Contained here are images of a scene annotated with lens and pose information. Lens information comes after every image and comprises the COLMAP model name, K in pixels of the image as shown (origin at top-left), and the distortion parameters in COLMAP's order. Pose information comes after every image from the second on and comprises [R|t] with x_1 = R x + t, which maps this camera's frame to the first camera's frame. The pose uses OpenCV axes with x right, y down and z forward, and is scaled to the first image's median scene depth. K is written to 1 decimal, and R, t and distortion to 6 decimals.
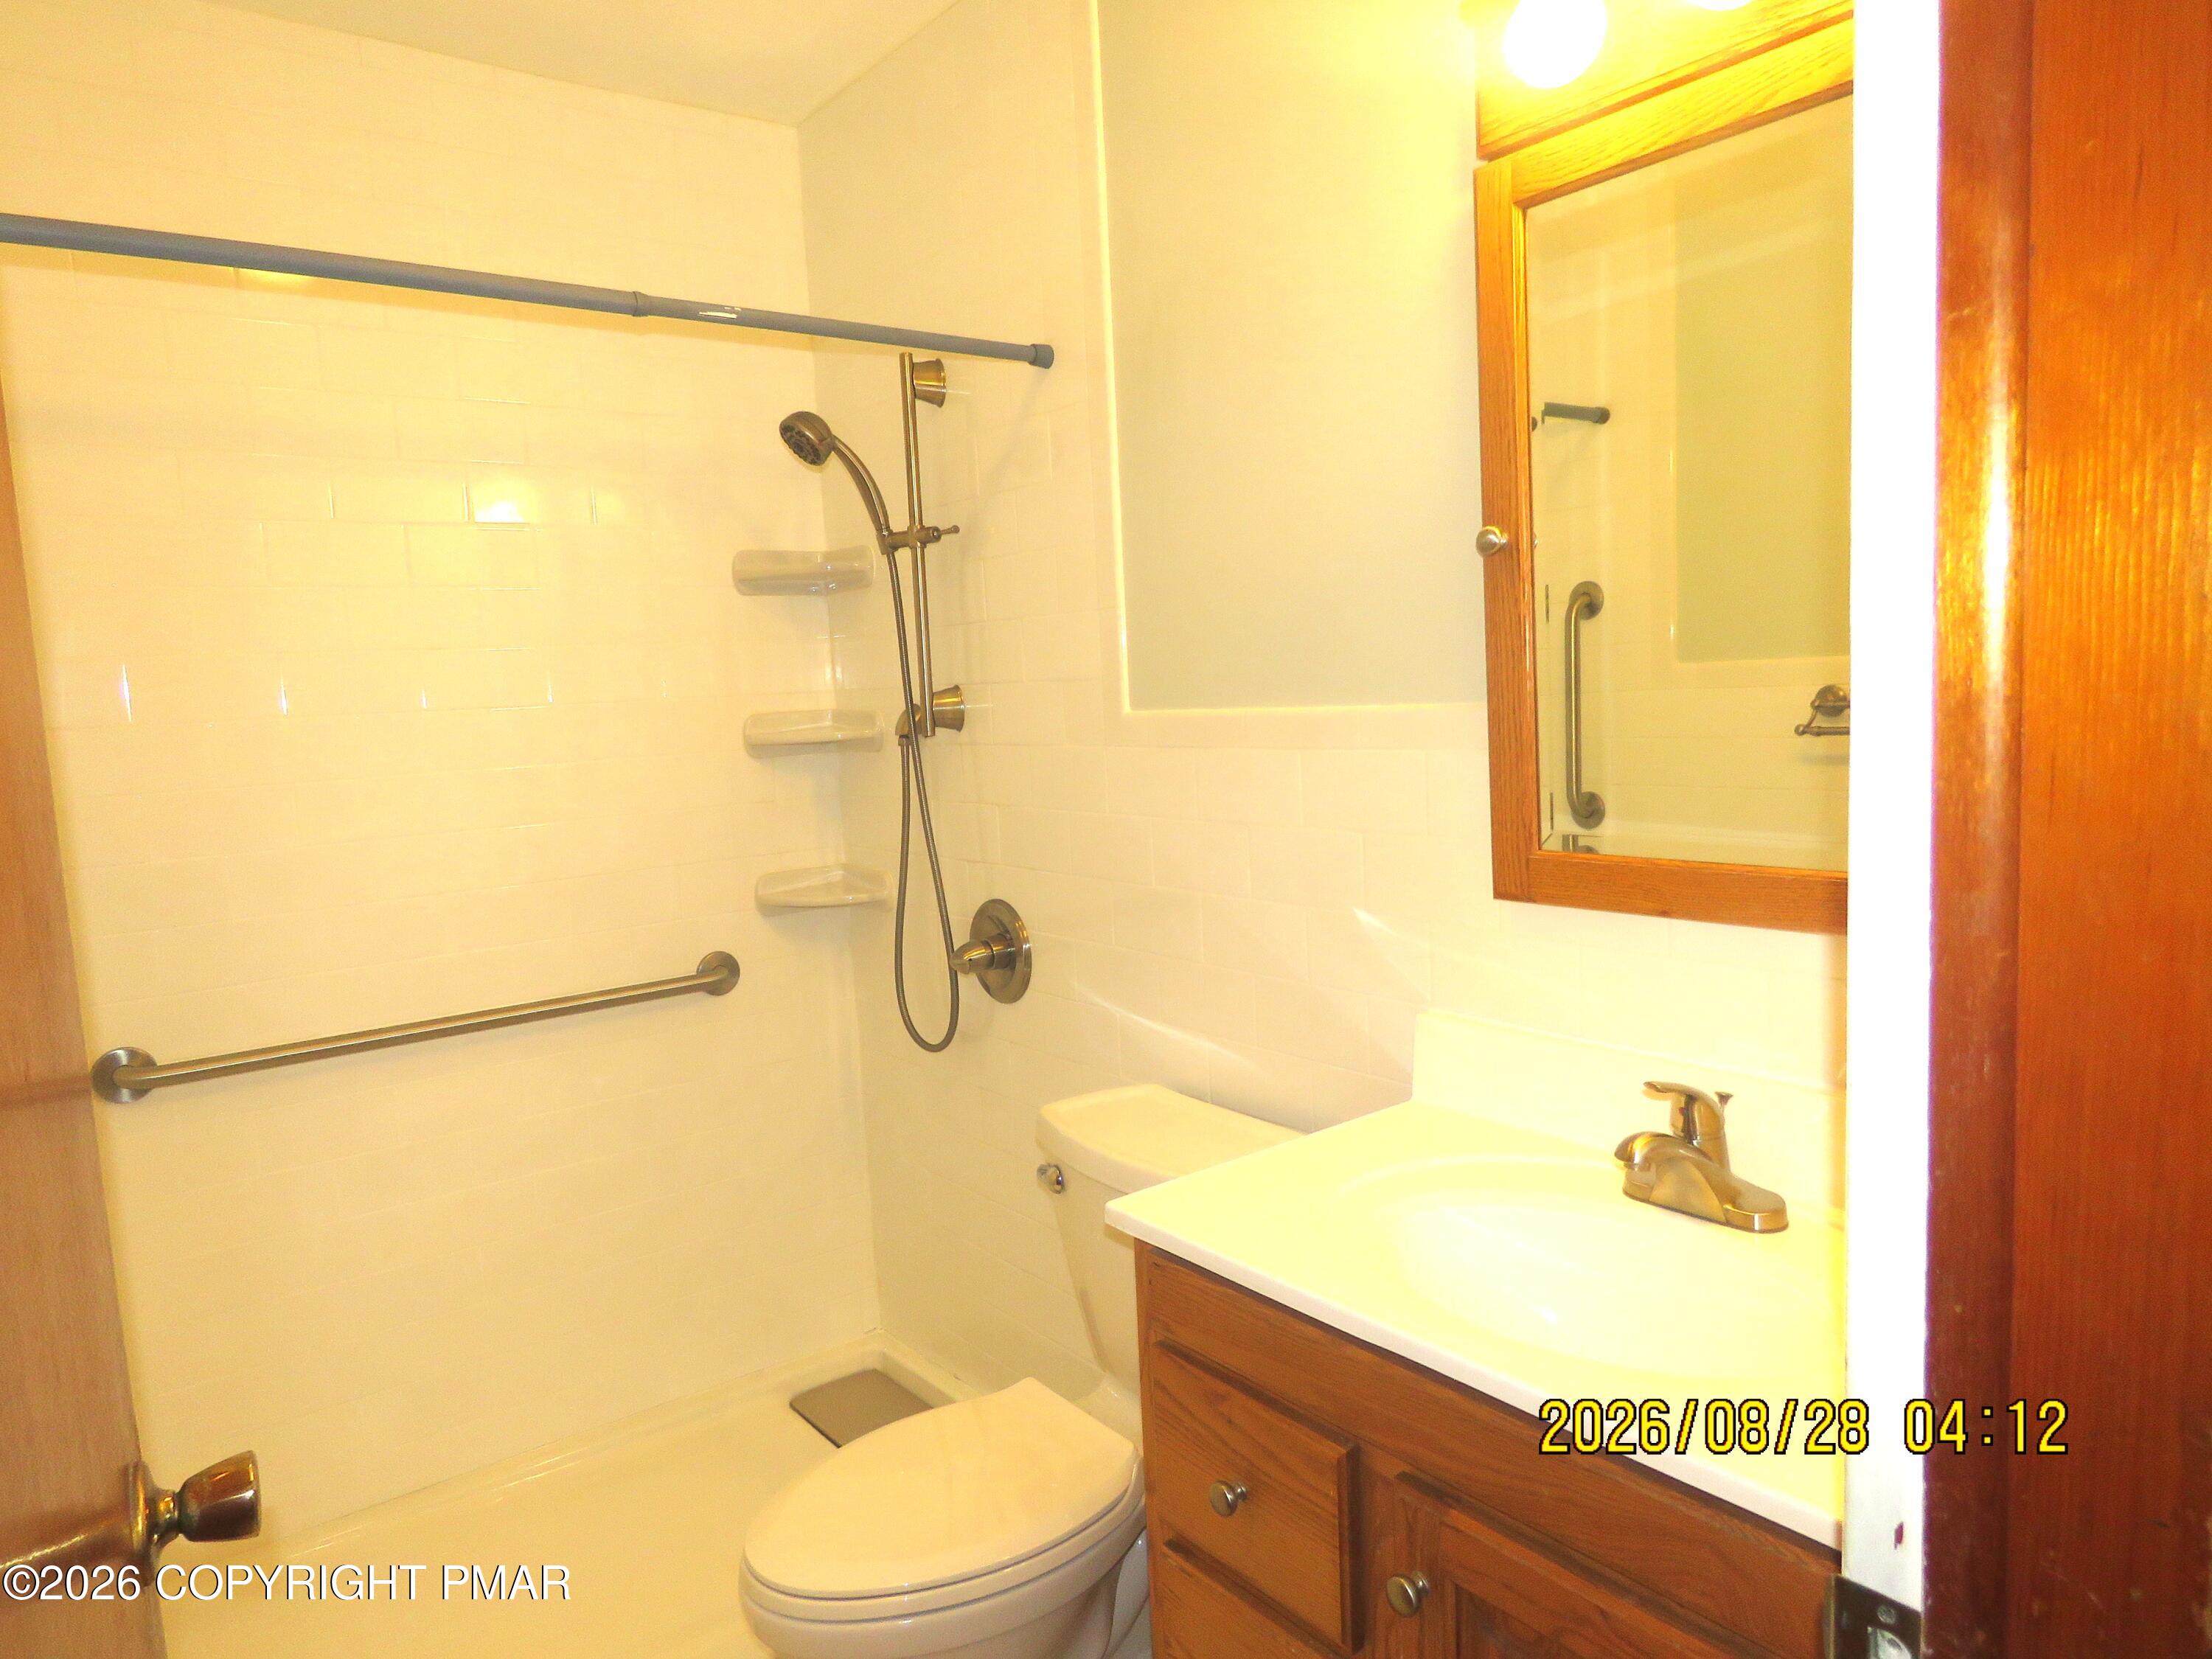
lens RADIAL K [[1415.0, 0, 1115.1], [0, 1415.0, 829.0], [0, 0, 1]] dist [-0.005328, -0.000155]
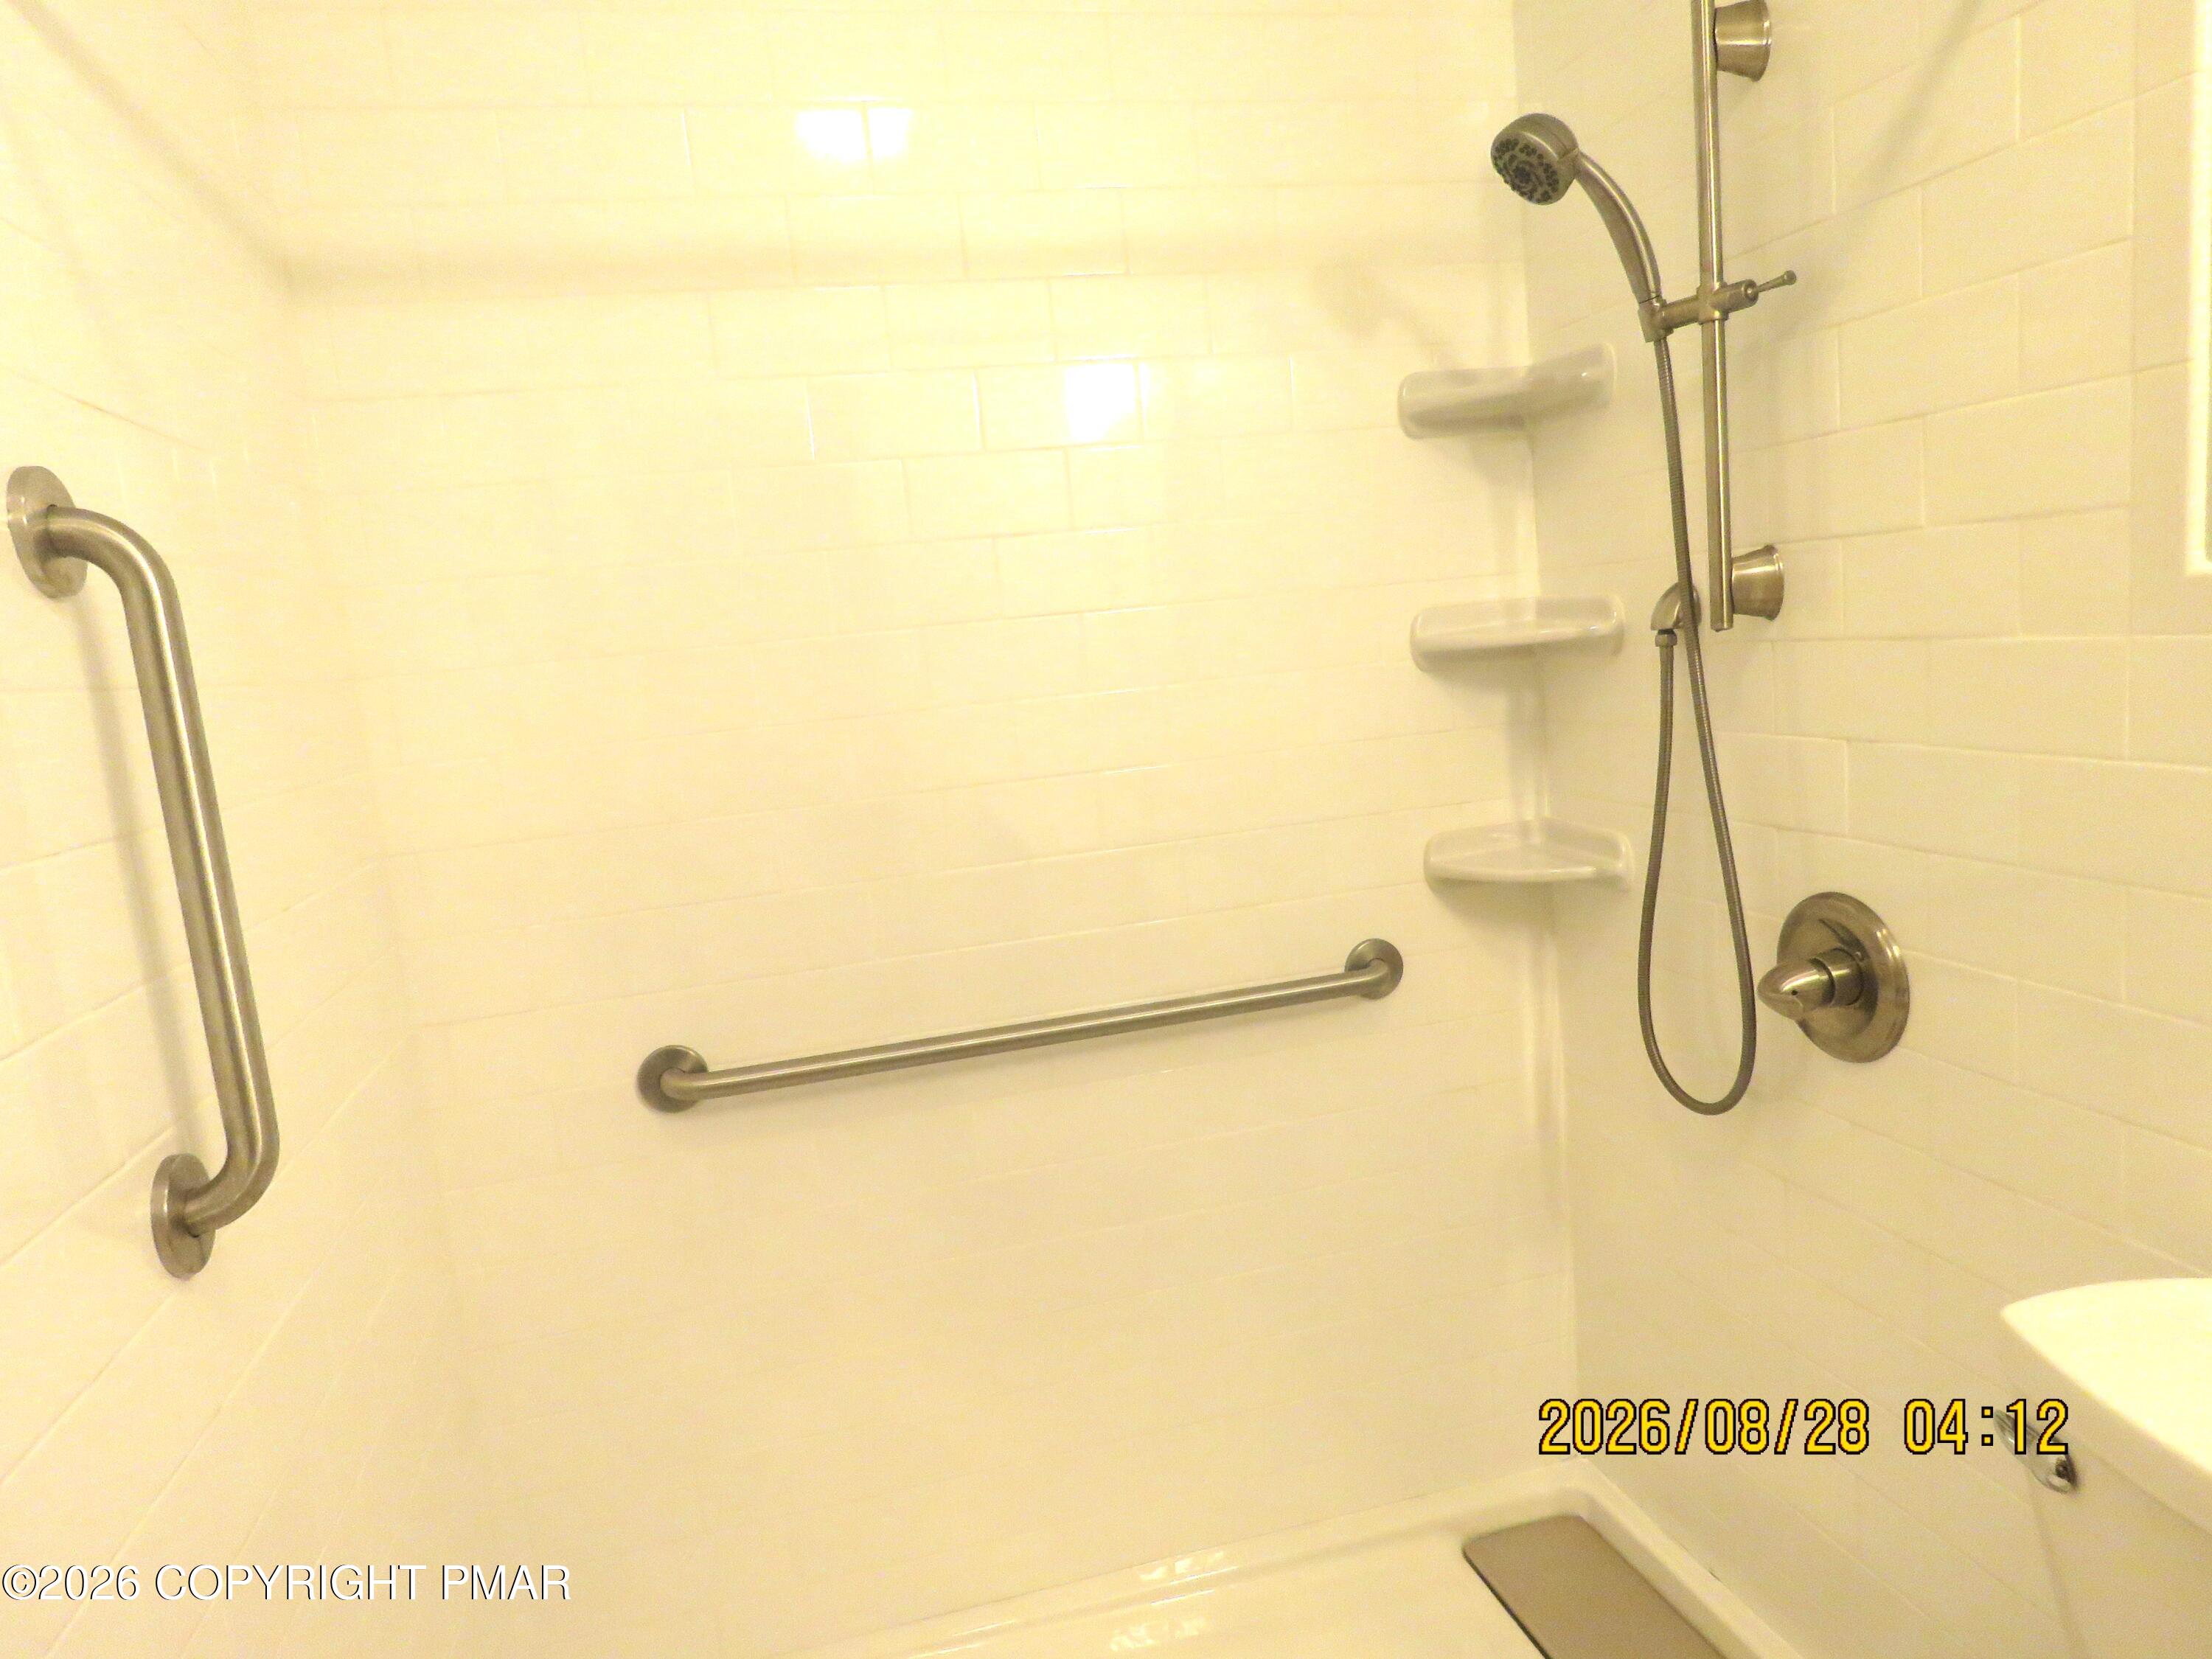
lens RADIAL K [[1415.0, 0, 1115.1], [0, 1415.0, 829.0], [0, 0, 1]] dist [-0.005328, -0.000155]
pose [[0.919673, 0.017909, -0.392277, -0.131572], [0.005883, 0.998219, 0.059366, -0.015706], [0.392641, -0.056905, 0.917929, 0.314222]]
